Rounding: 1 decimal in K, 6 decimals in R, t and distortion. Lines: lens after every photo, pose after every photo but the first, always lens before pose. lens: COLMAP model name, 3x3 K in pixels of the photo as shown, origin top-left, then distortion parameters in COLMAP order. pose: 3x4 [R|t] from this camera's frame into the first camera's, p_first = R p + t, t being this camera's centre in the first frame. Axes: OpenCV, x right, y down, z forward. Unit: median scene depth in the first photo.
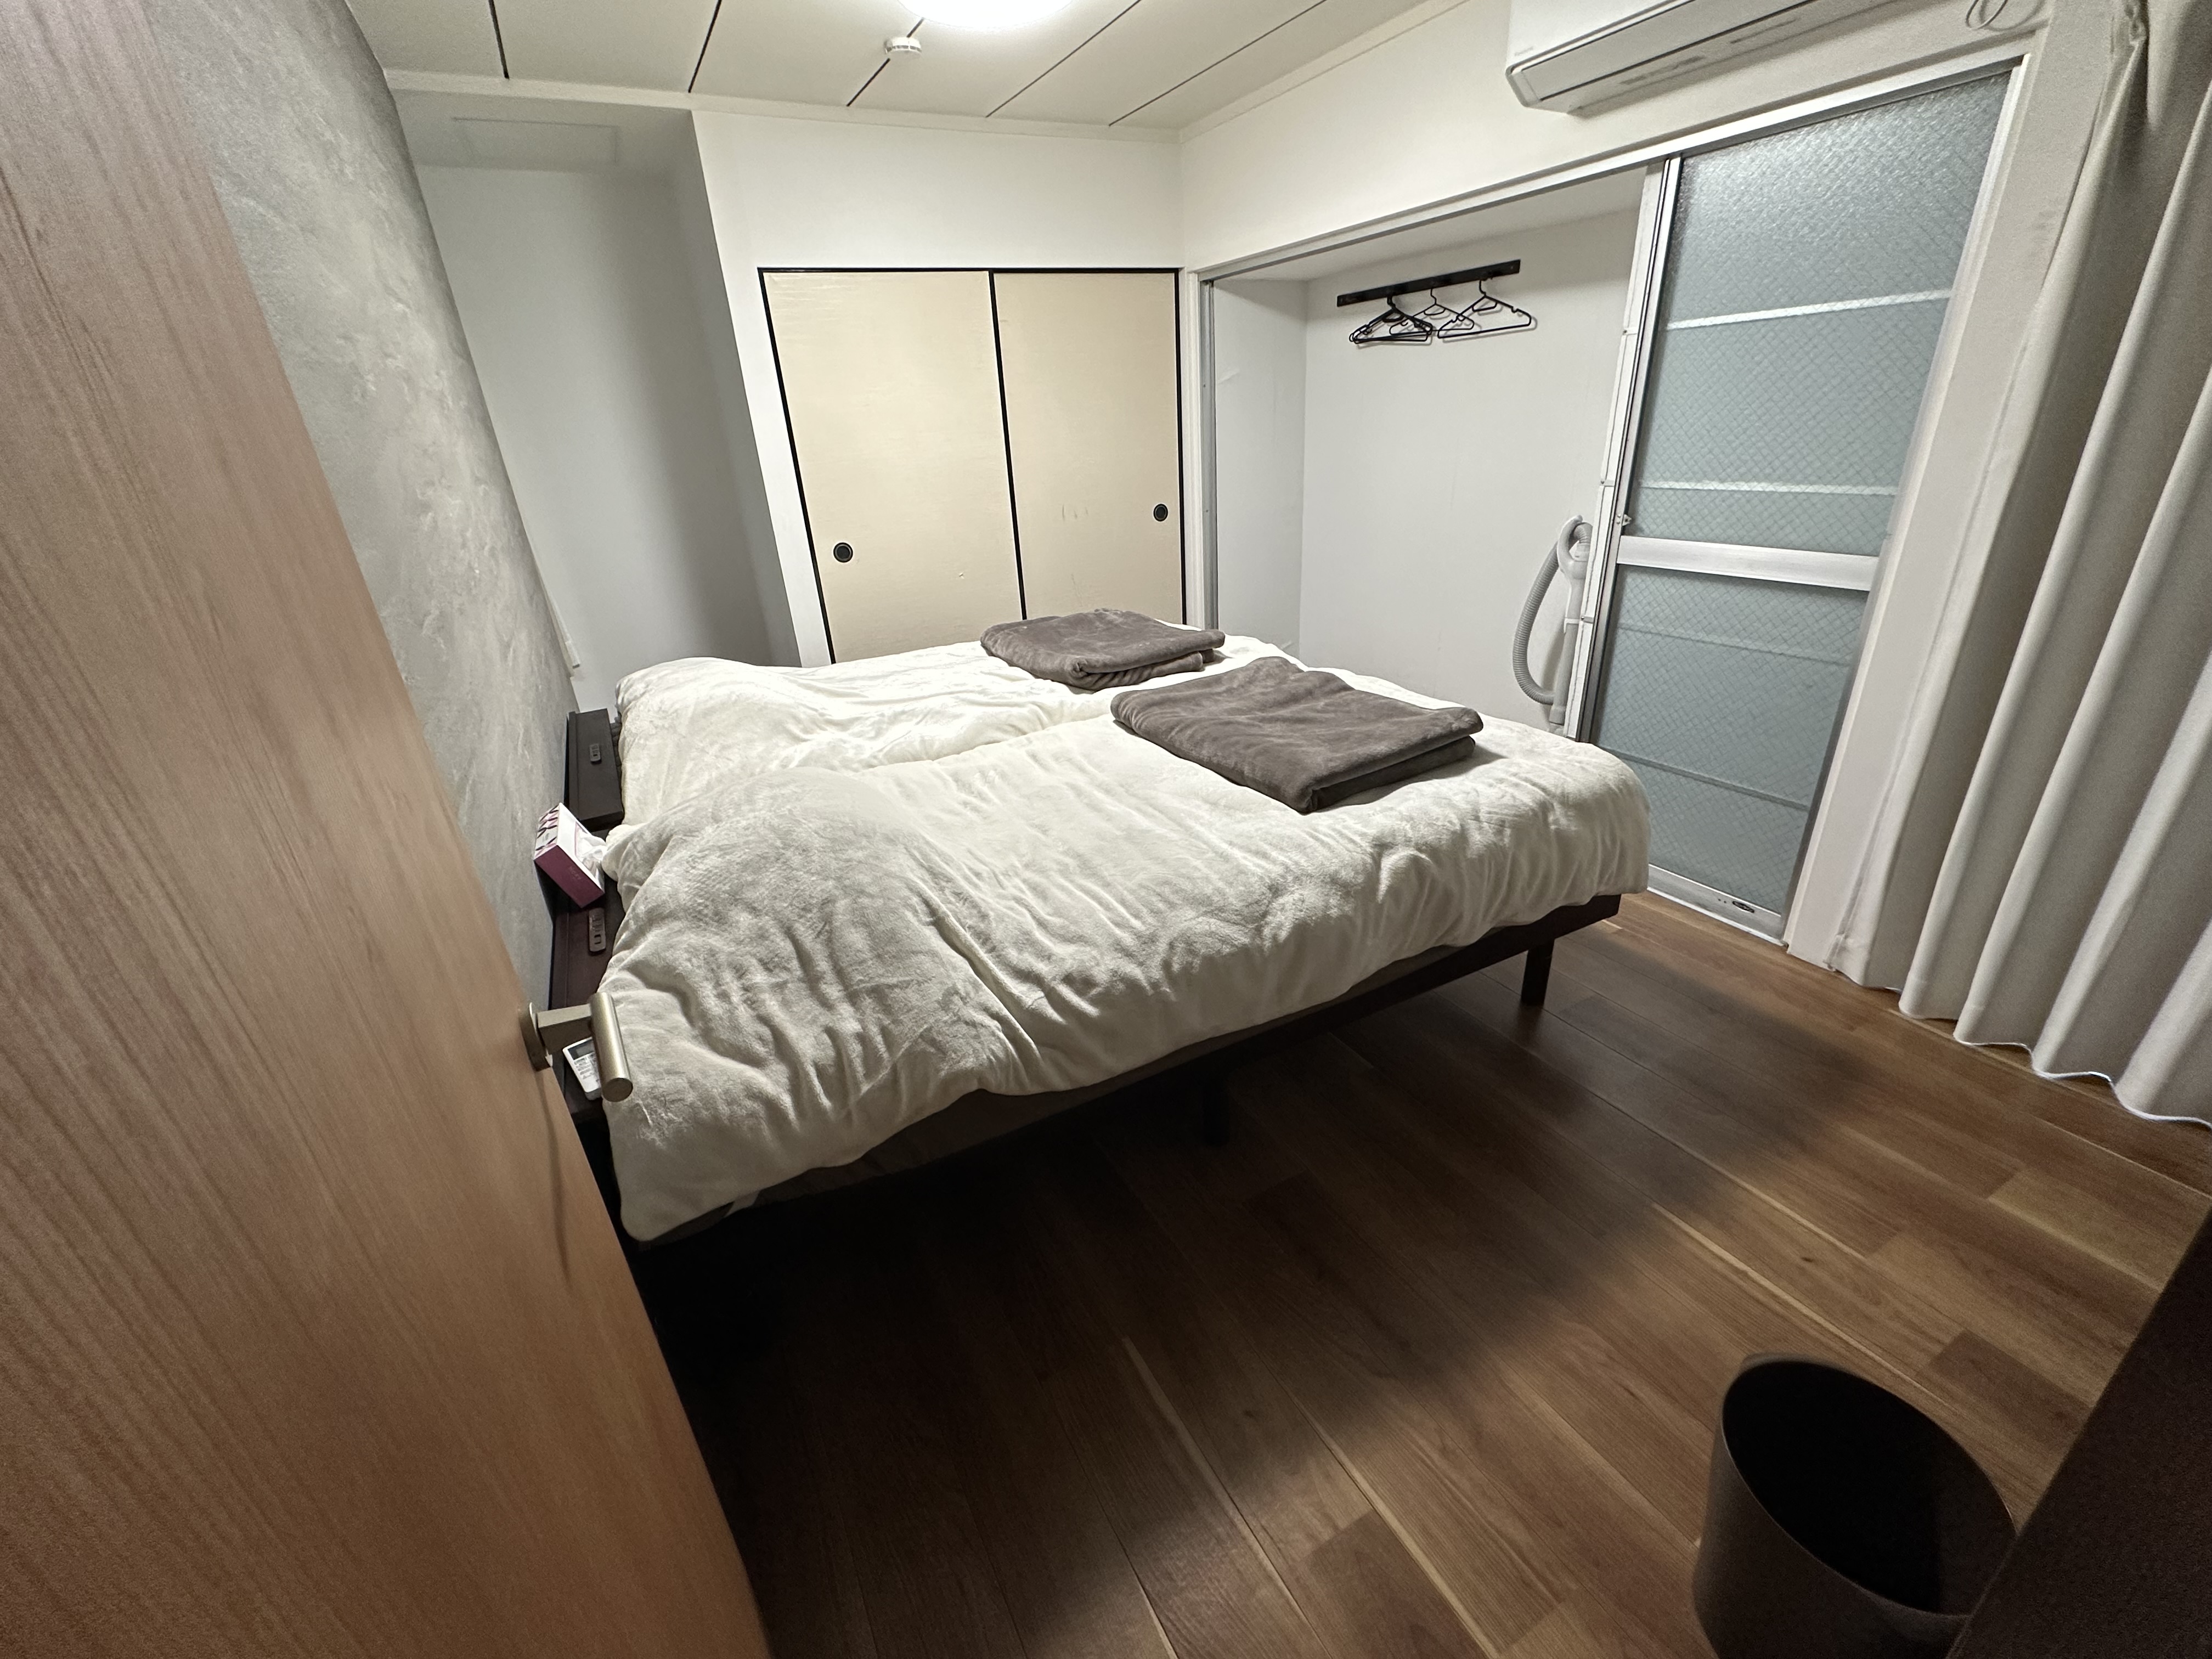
lens RADIAL K [[908.9, 0, 1111.7], [0, 908.9, 867.2], [0, 0, 1]] dist [0.001659, 0.000267]
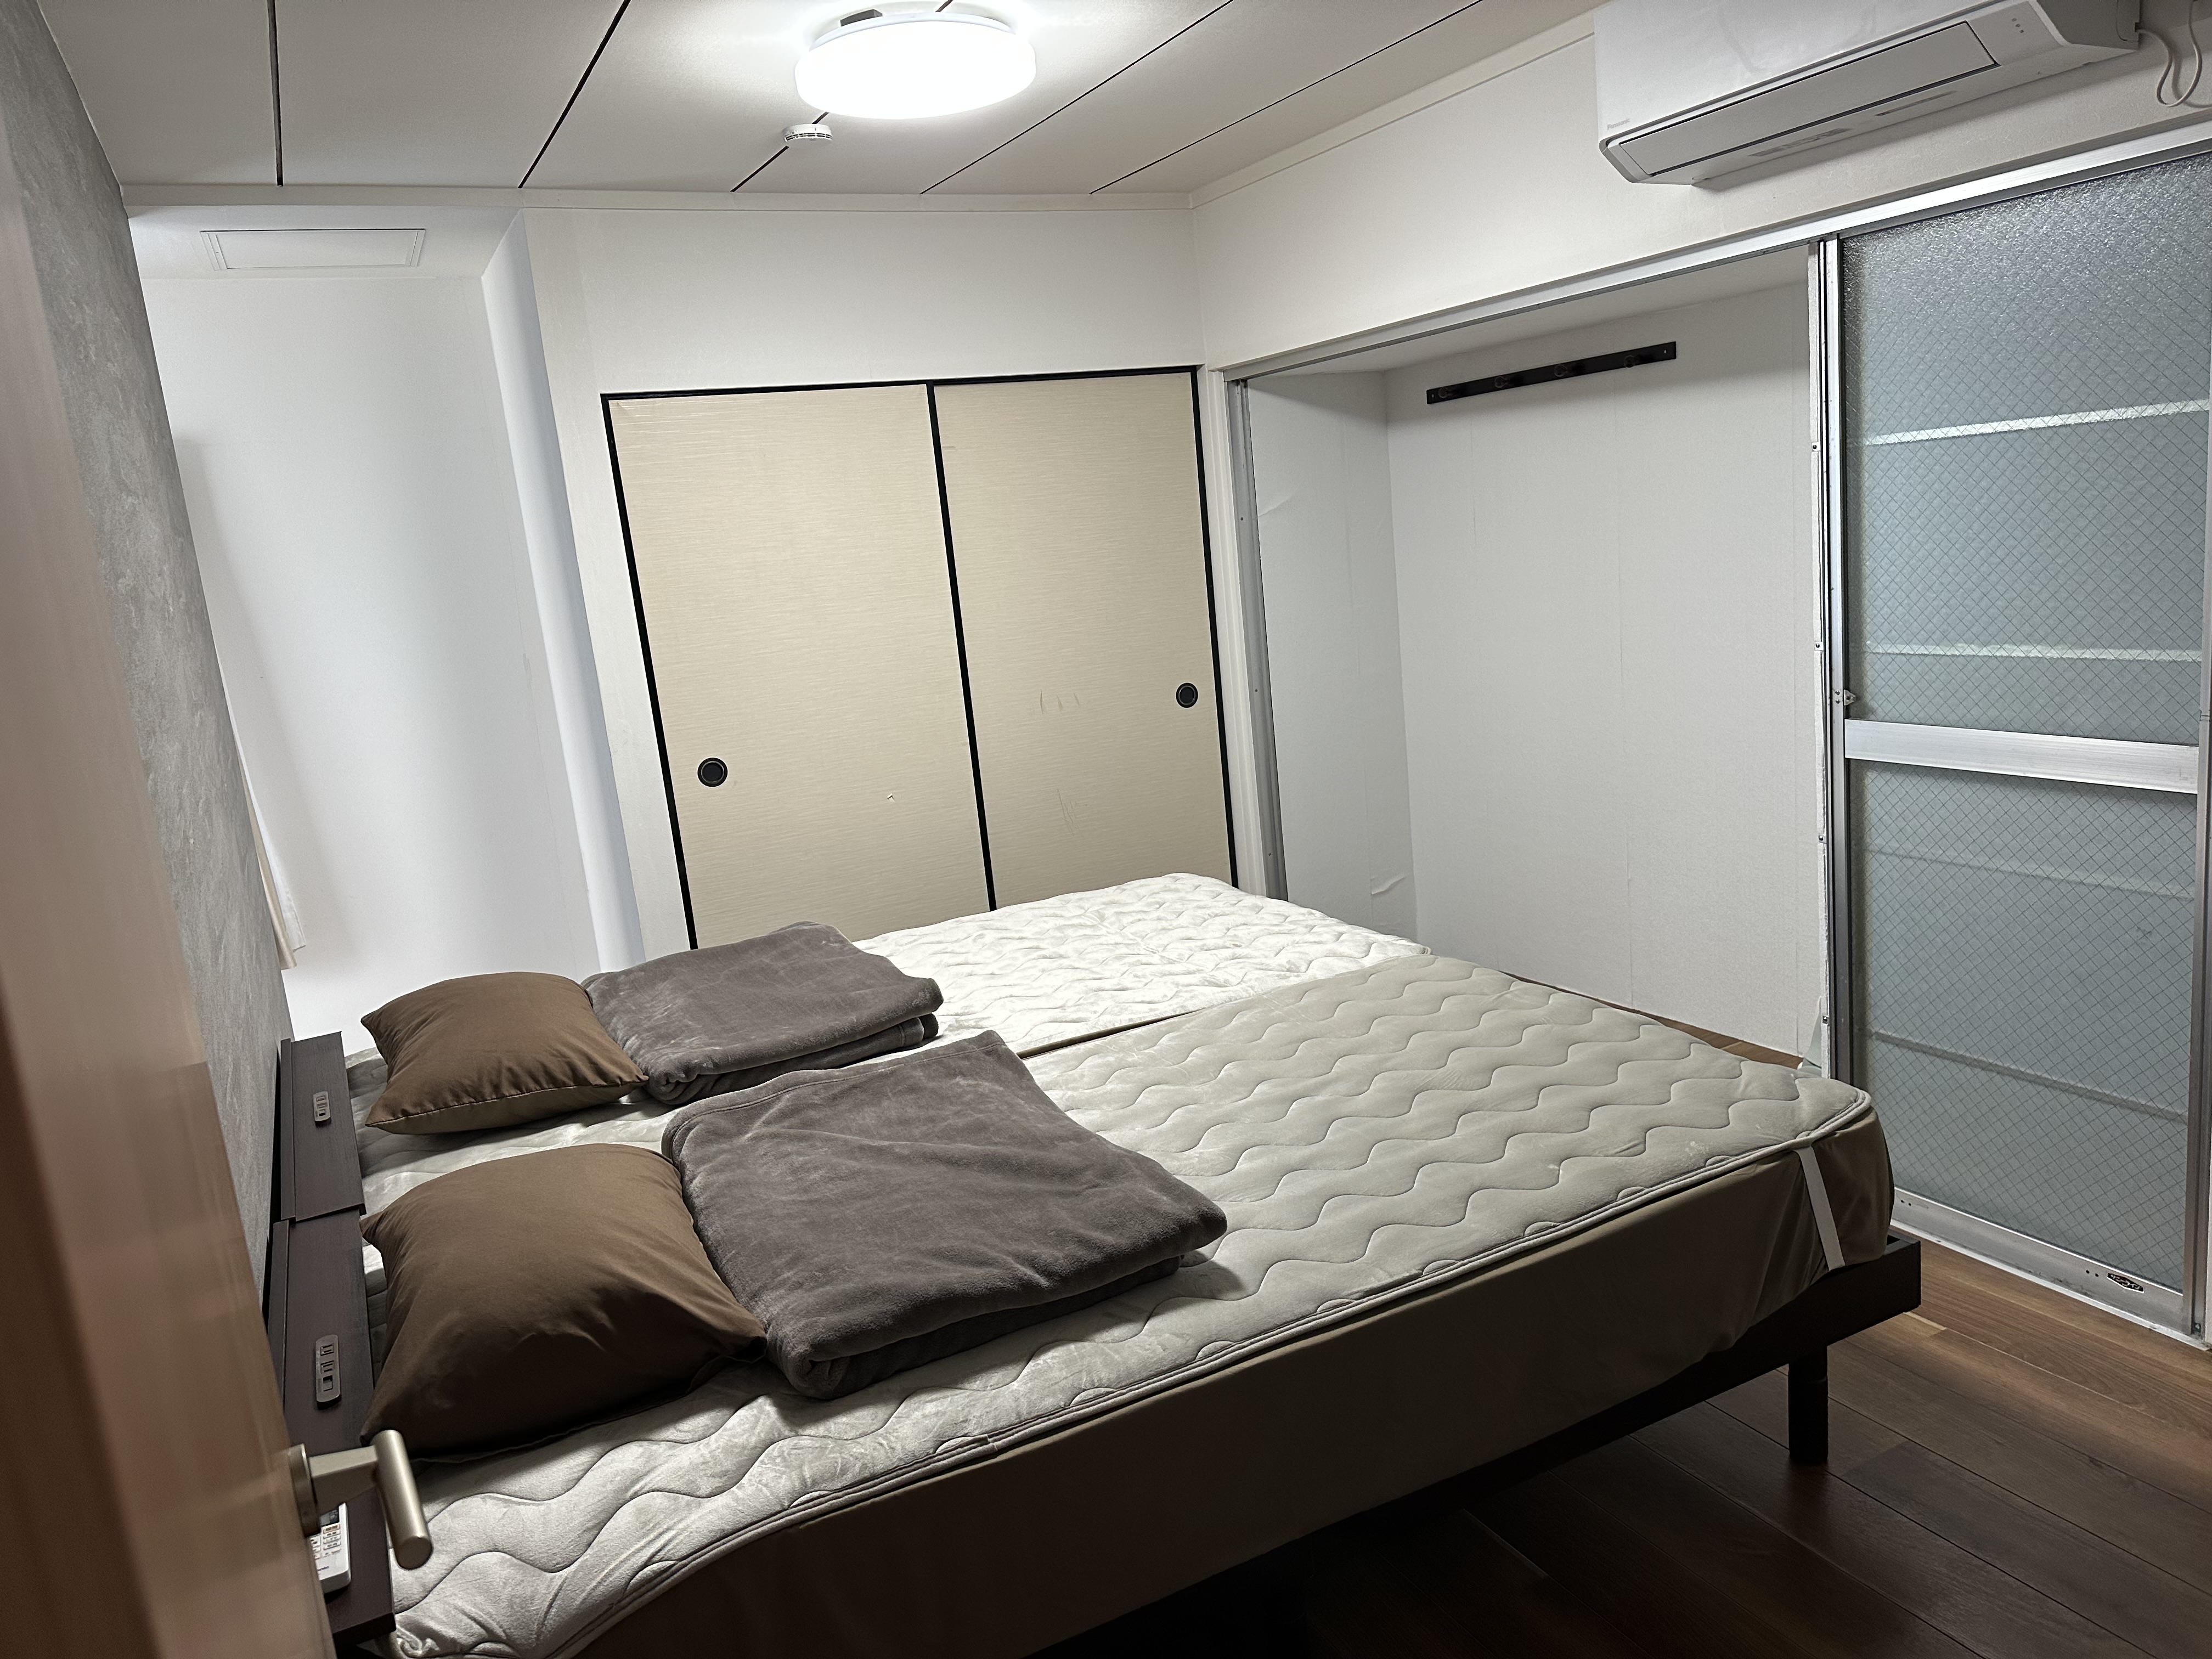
lens RADIAL K [[1559.7, 0, 1106.0], [0, 1559.7, 829.5], [0, 0, 1]] dist [0.022597, -0.000019]
pose [[0.999000, -0.037038, -0.025040, 0.036495], [0.029123, 0.964056, -0.264099, 0.008244], [0.033921, 0.263106, 0.964170, -0.130335]]
